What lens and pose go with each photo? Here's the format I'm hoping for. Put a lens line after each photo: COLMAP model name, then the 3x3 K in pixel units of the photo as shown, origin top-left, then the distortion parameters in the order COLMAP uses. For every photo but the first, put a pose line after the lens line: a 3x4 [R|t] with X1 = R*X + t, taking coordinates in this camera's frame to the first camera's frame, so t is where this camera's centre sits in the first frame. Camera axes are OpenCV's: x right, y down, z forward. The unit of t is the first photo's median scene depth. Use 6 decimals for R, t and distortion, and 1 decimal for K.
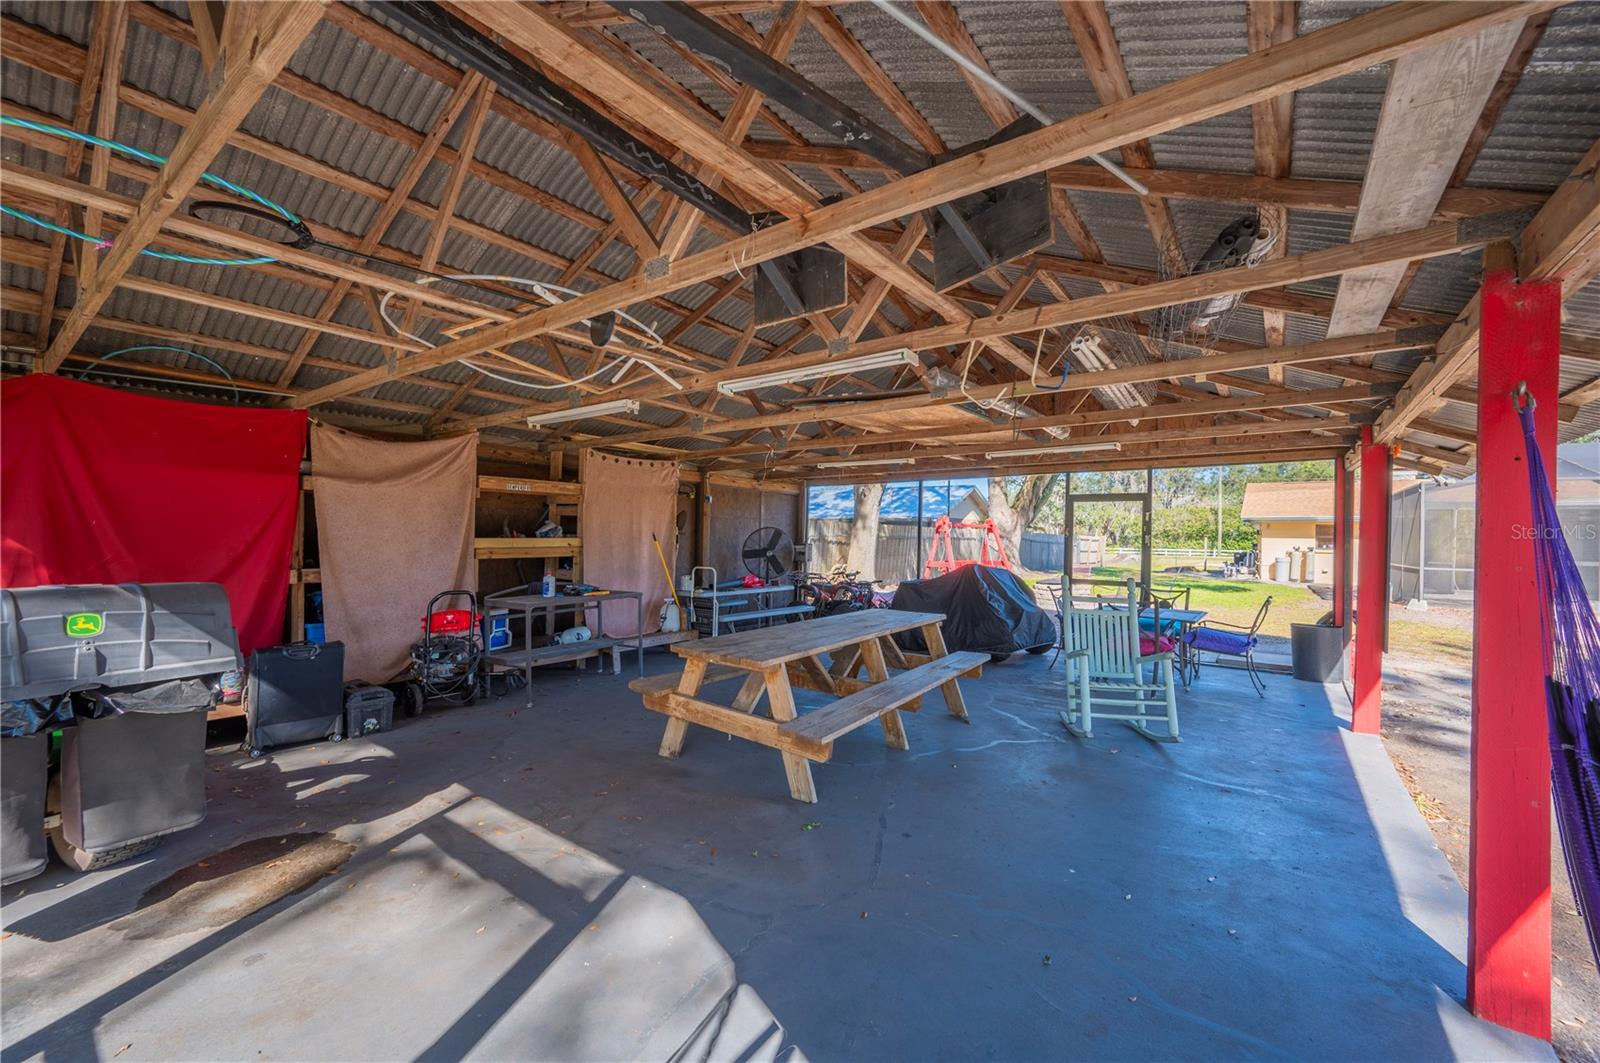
lens RADIAL K [[637.8, 0, 801.2], [0, 637.8, 537.2], [0, 0, 1]] dist [-0.002620, -0.000039]
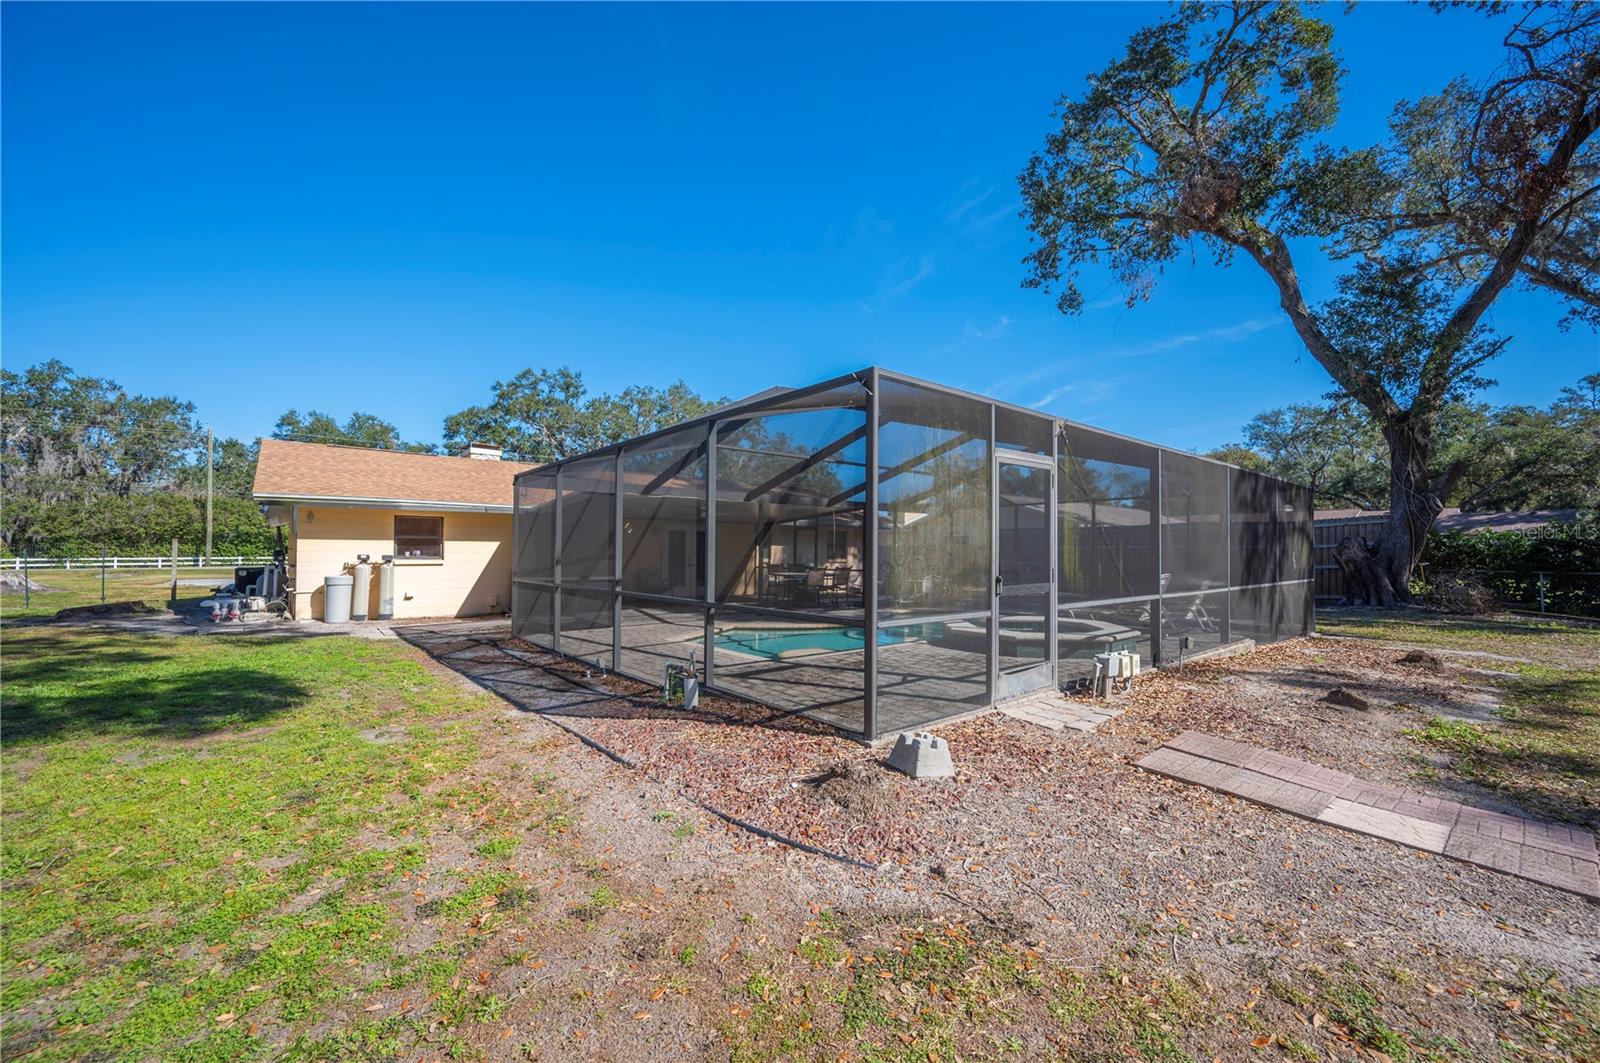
lens RADIAL K [[637.8, 0, 805.3], [0, 637.8, 537.4], [0, 0, 1]] dist [-0.002620, -0.000039]
pose [[0.235744, 0.008775, 0.971776, 0.322873], [-0.003481, 0.999960, -0.008185, 0.002978], [-0.971809, -0.001453, 0.235765, 0.482461]]
